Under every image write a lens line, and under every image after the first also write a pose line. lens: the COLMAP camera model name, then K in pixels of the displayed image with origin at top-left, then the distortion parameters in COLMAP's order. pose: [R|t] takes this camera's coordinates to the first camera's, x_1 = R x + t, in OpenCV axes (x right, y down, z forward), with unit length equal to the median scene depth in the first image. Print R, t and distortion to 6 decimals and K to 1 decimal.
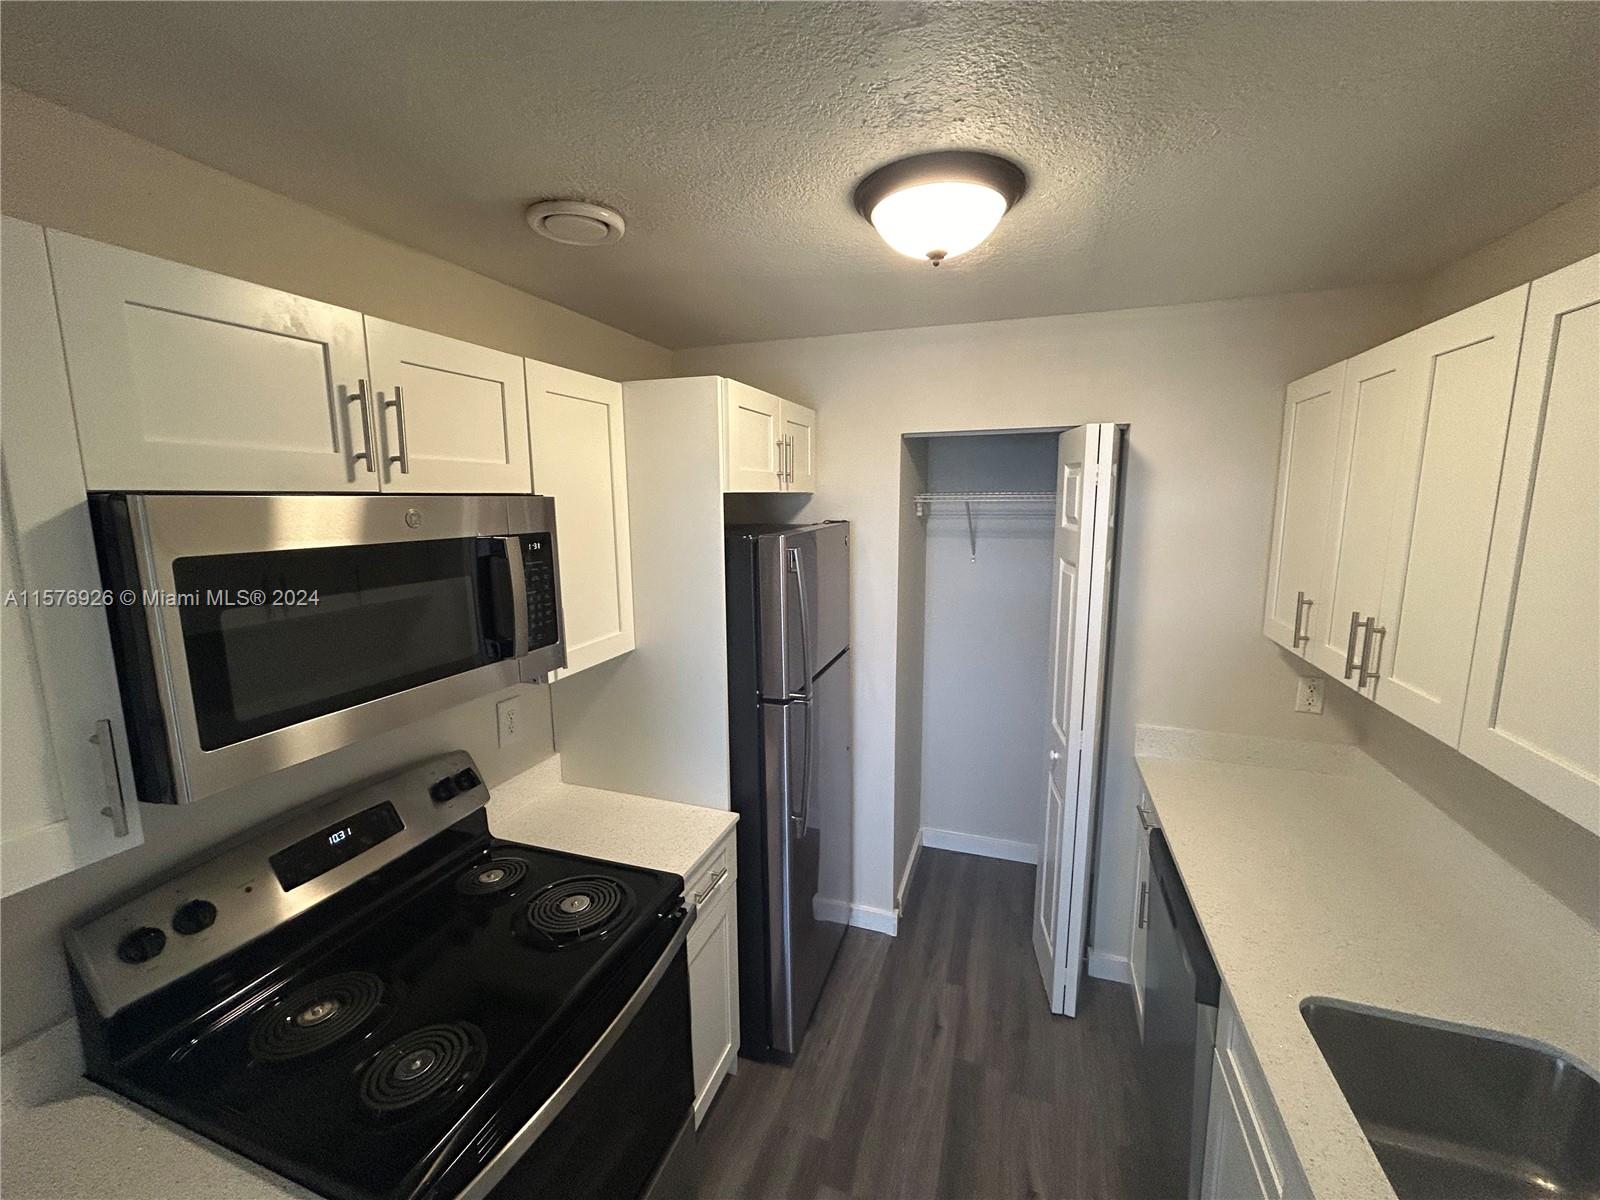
lens RADIAL K [[647.0, 0, 799.8], [0, 647.0, 599.4], [0, 0, 1]] dist [-0.000282, 0.000065]
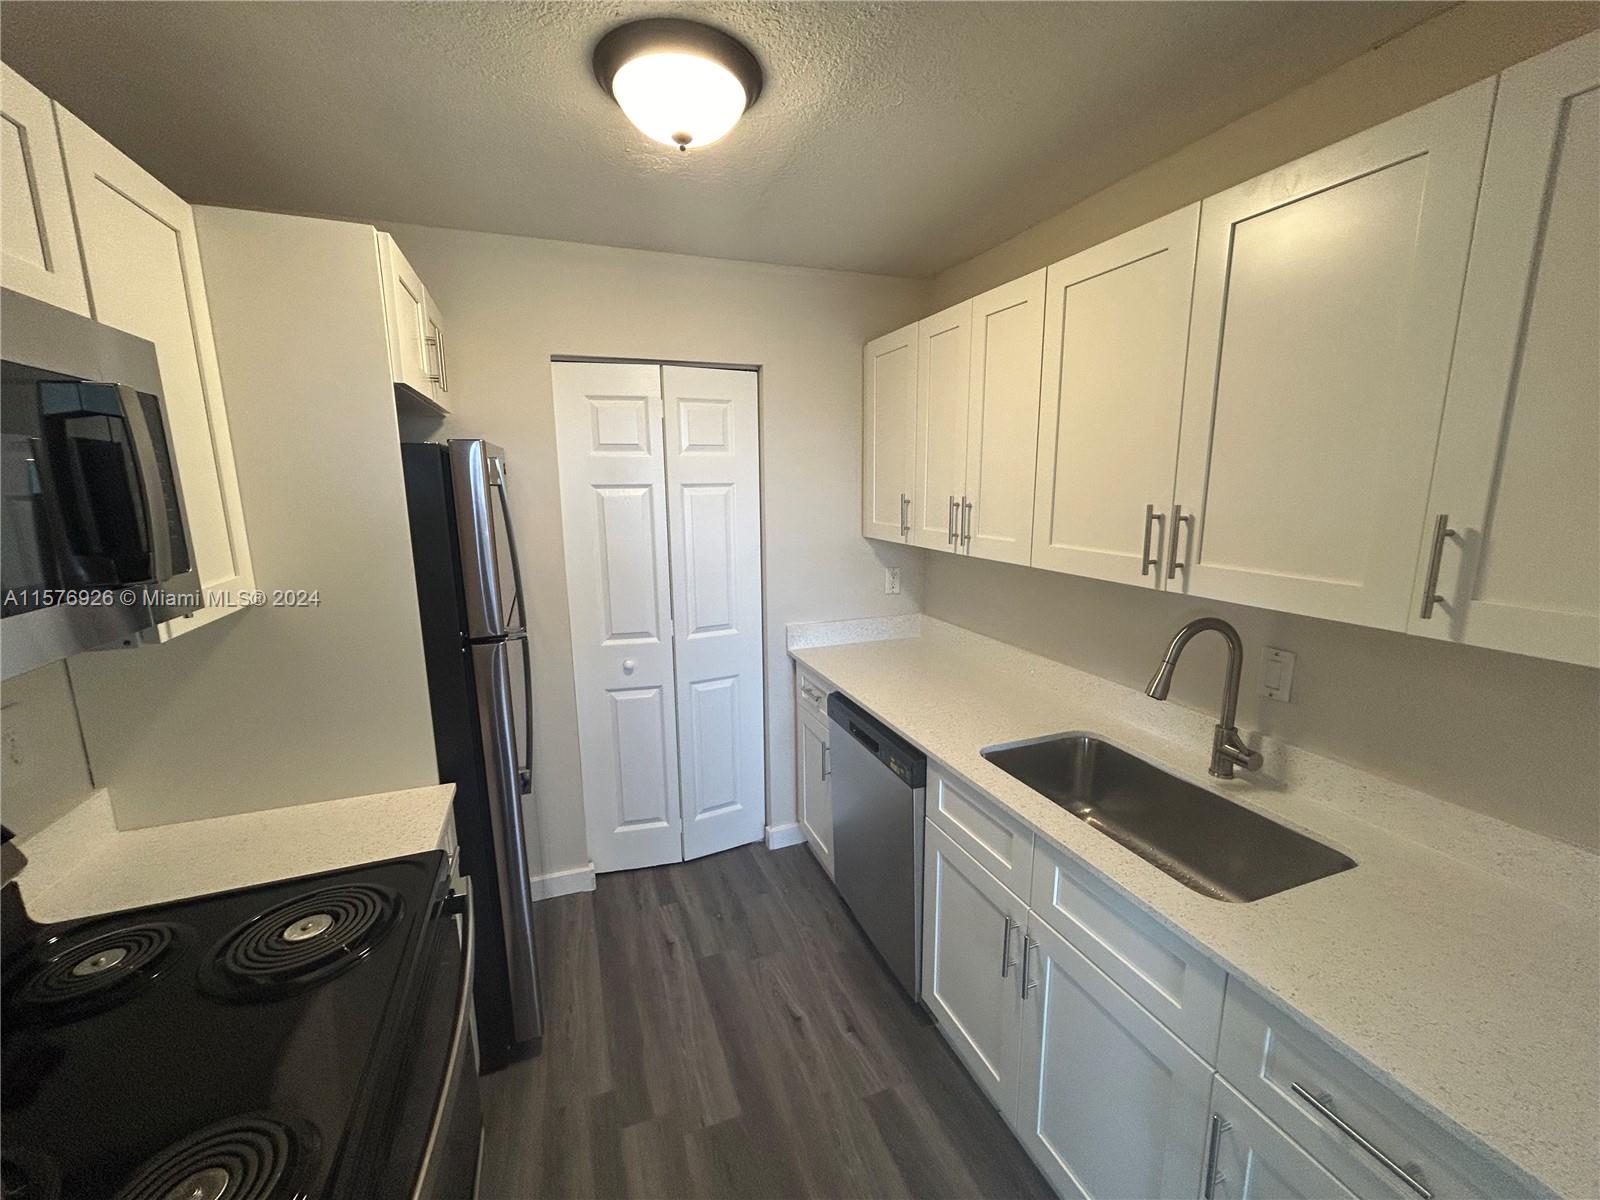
lens RADIAL K [[647.0, 0, 798.4], [0, 647.0, 599.7], [0, 0, 1]] dist [-0.000282, 0.000065]
pose [[0.766855, -0.117483, 0.630977, -0.326629], [0.103359, 0.992878, 0.059249, 0.123906], [-0.633443, 0.019782, 0.773536, 0.105126]]
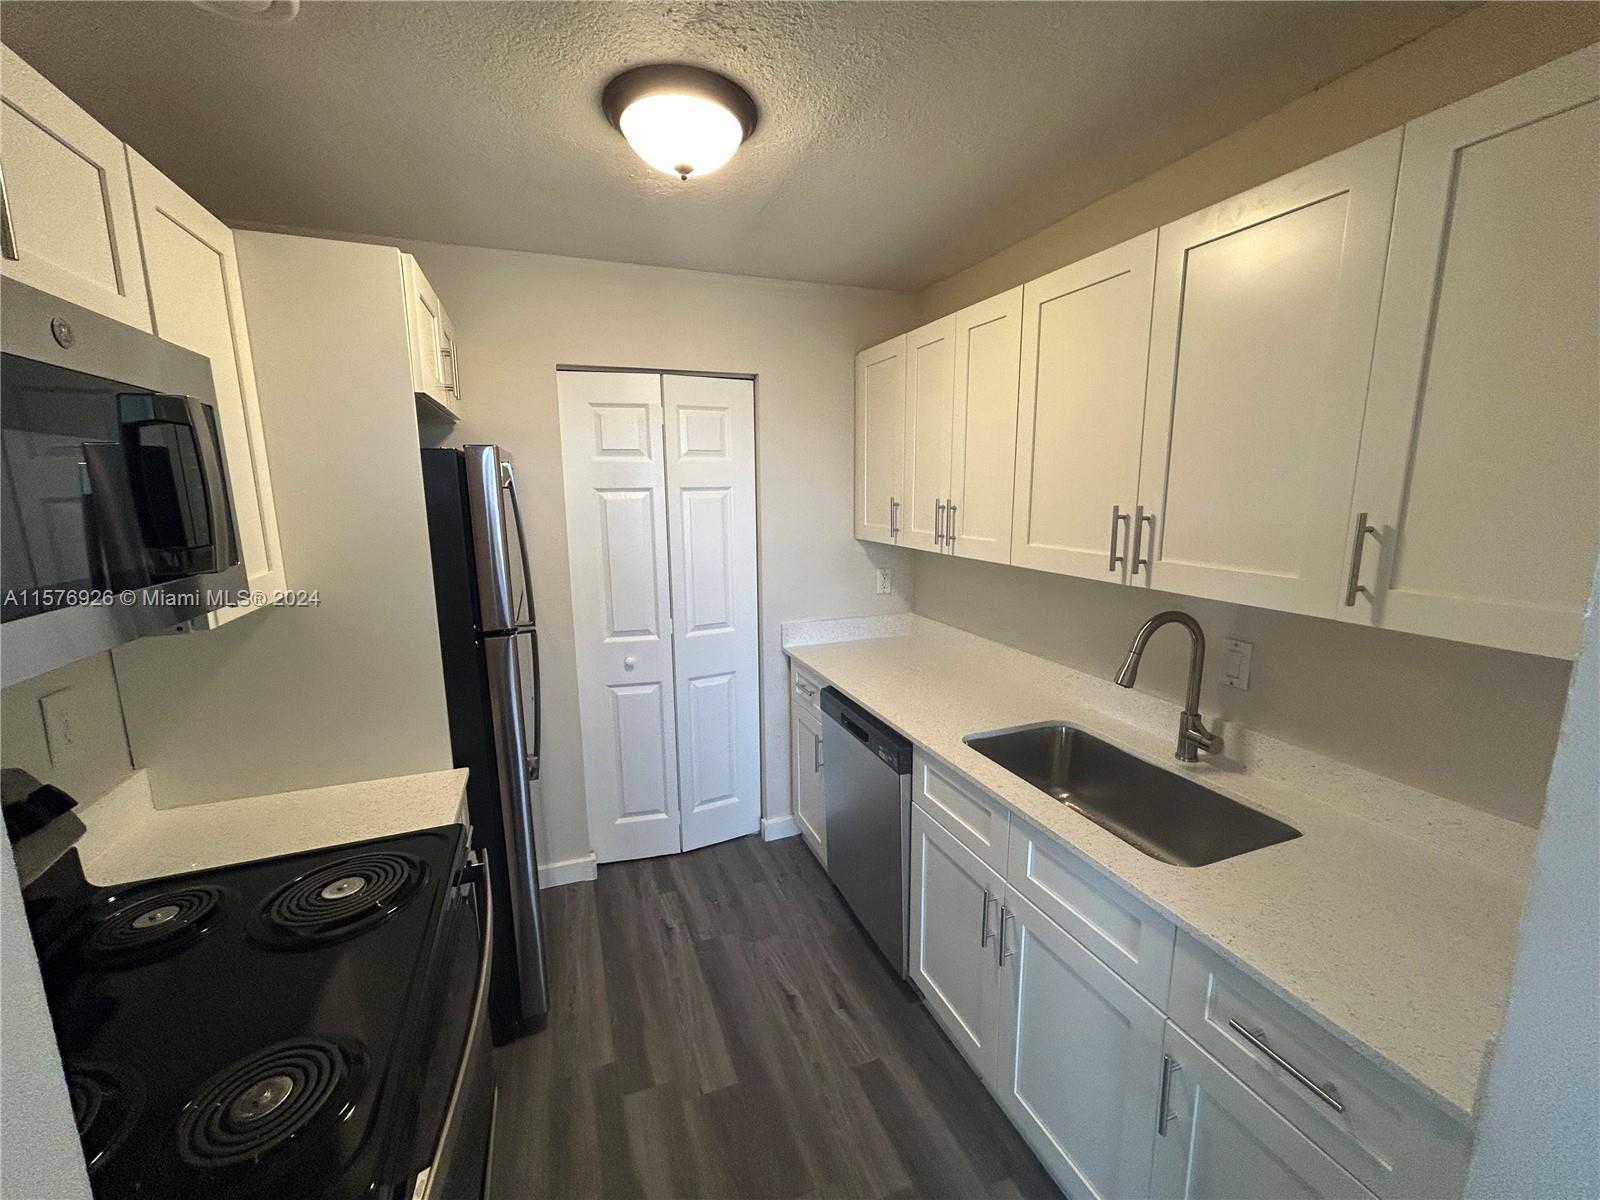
lens RADIAL K [[647.0, 0, 797.6], [0, 647.0, 599.1], [0, 0, 1]] dist [-0.000282, 0.000065]
pose [[0.764351, -0.111865, 0.635023, -0.369179], [0.103104, 0.993368, 0.050888, 0.137348], [-0.636504, 0.026578, 0.770815, 0.045230]]
